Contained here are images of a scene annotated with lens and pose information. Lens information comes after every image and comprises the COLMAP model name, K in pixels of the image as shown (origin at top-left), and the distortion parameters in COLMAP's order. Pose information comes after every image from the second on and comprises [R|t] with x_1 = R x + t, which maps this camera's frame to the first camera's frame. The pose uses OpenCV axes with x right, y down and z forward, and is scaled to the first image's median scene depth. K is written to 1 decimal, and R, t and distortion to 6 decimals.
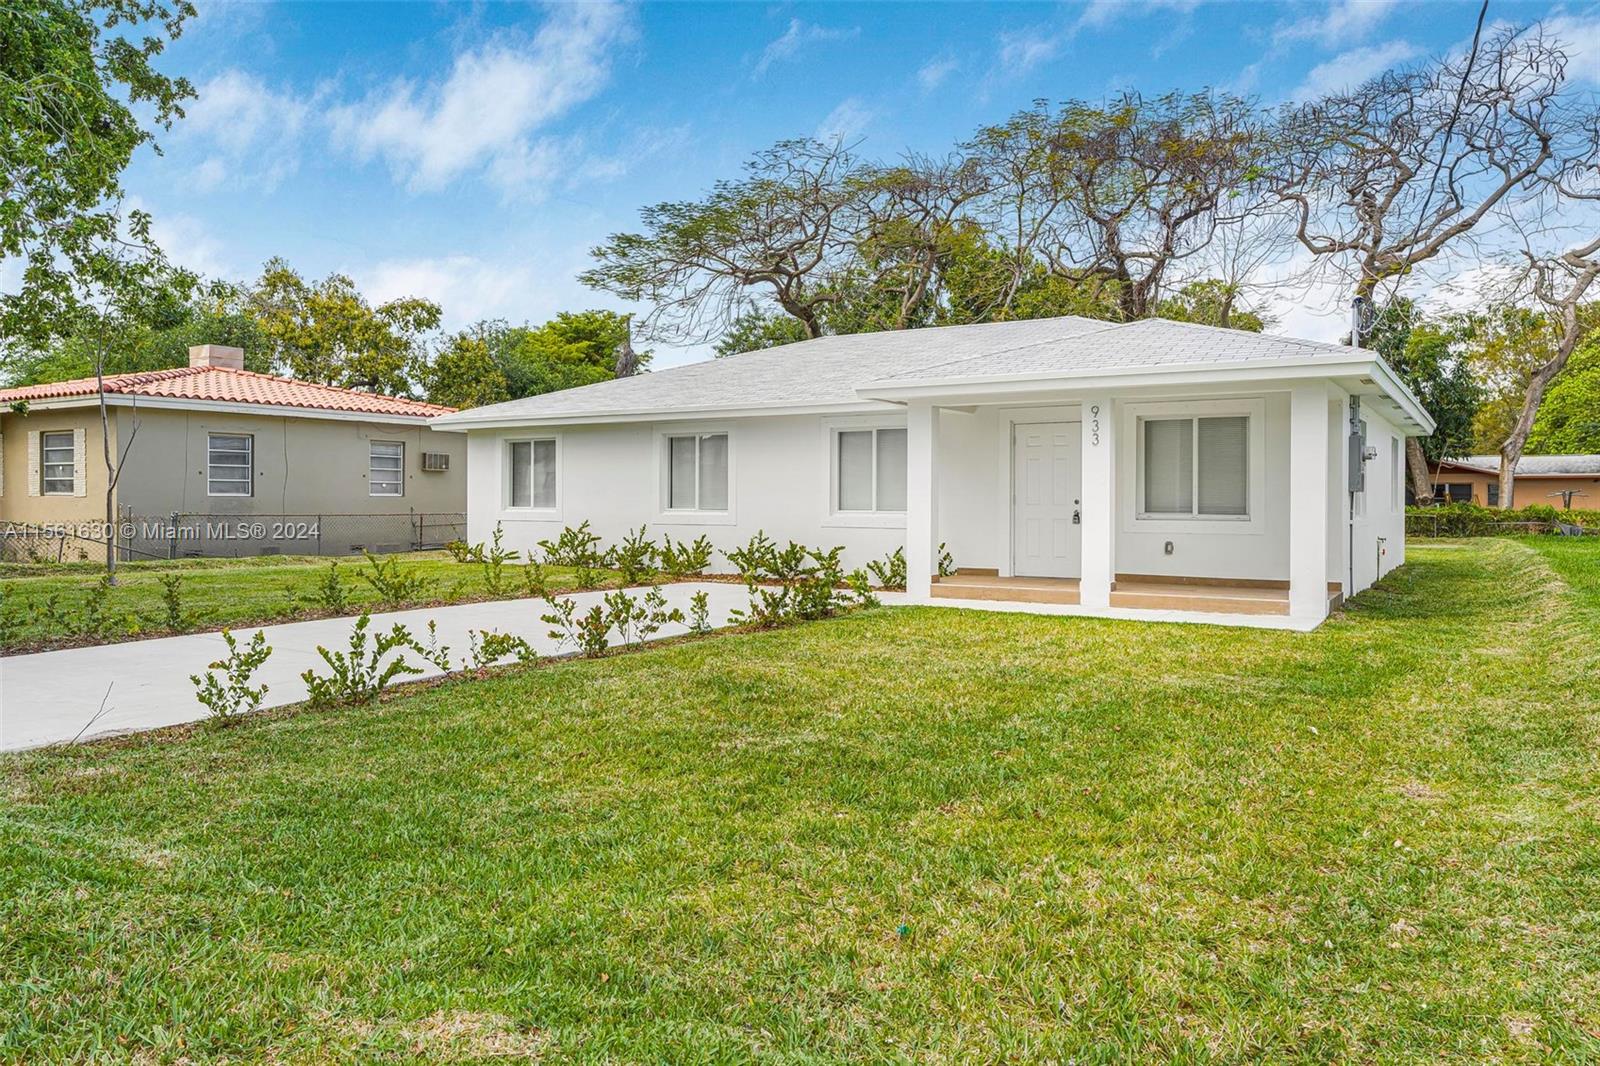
lens RADIAL K [[1122.2, 0, 798.9], [0, 1122.2, 527.7], [0, 0, 1]] dist [0.000246, -0.000001]
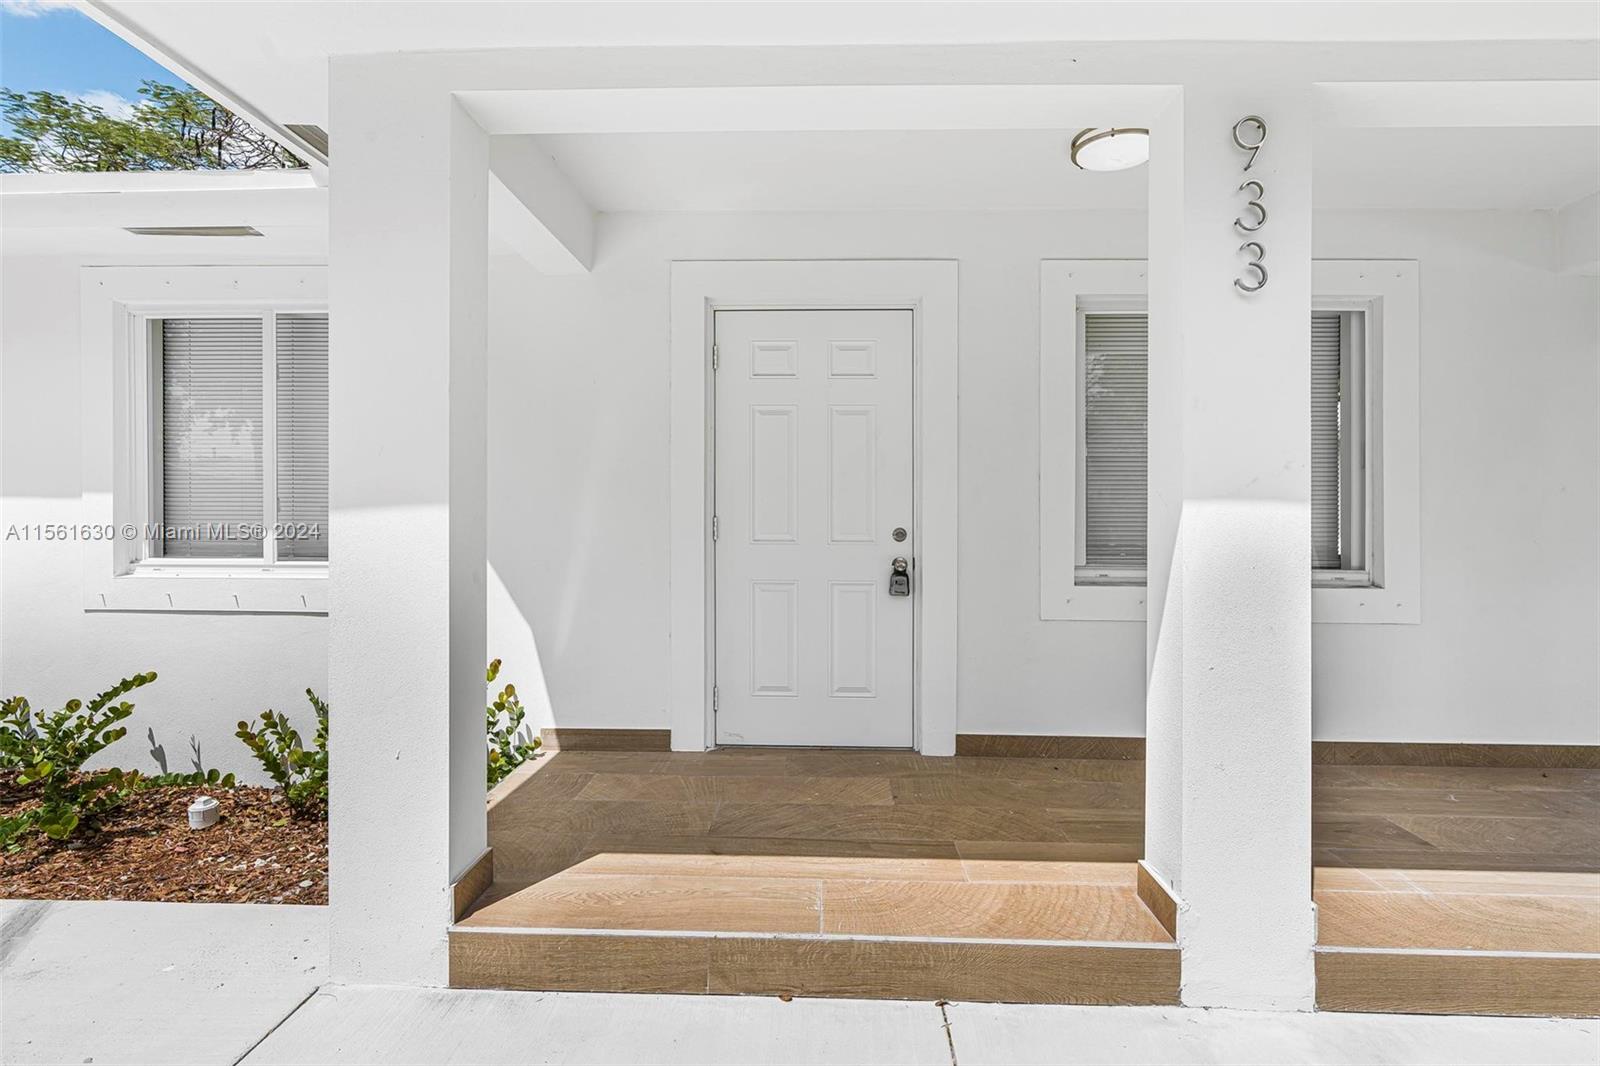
lens RADIAL K [[795.9, 0, 800.4], [0, 795.9, 530.6], [0, 0, 1]] dist [-0.000437, -0.000012]
pose [[0.866280, -0.002826, 0.499552, 0.092494], [0.009684, 0.999891, -0.011136, -0.020891], [-0.499466, 0.014484, 0.866213, 0.771875]]
